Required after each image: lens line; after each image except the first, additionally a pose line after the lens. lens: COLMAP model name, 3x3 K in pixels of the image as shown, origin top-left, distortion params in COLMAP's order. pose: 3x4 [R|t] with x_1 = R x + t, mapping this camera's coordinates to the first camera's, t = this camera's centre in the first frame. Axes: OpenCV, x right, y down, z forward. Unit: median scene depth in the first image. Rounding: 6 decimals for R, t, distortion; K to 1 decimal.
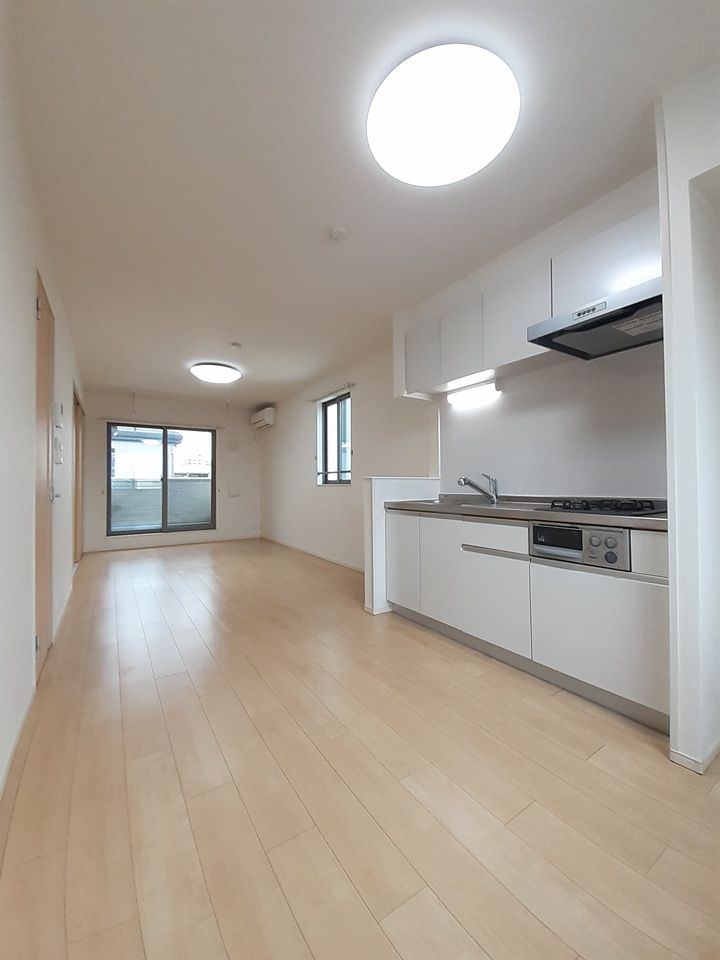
lens RADIAL K [[379.1, 0, 360.0], [0, 379.1, 480.0], [0, 0, 1]] dist [0.013499, -0.000035]
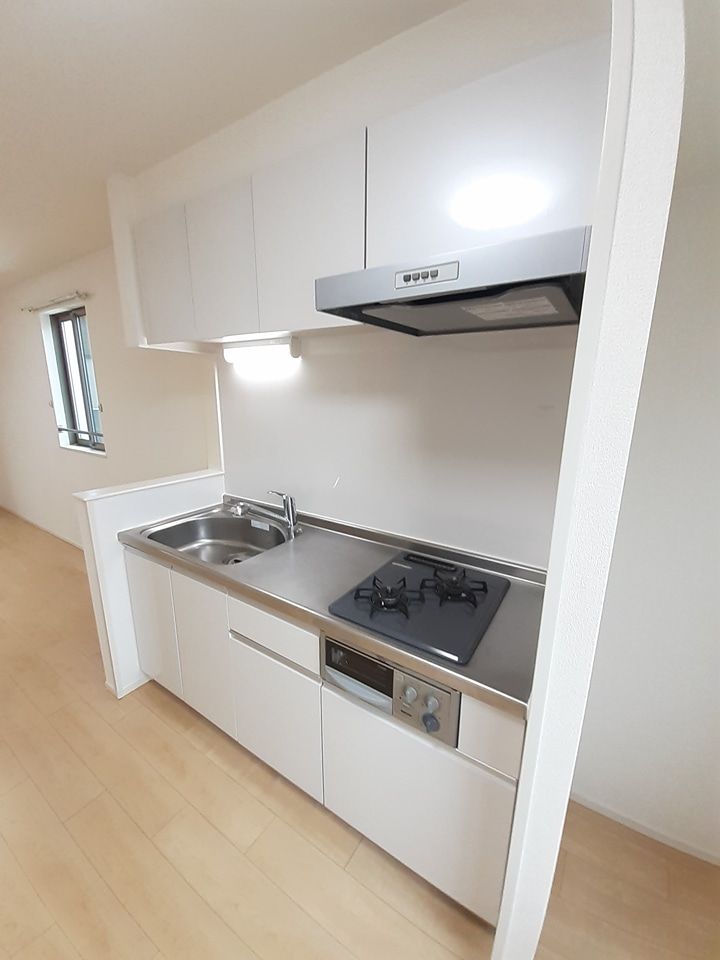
lens RADIAL K [[381.8, 0, 360.0], [0, 381.8, 480.0], [0, 0, 1]] dist [0.001815, -0.000079]
pose [[0.919851, -0.072087, 0.385587, 0.201667], [-0.022328, 0.971754, 0.234939, -0.187312], [-0.391632, -0.224718, 0.892259, 0.343519]]
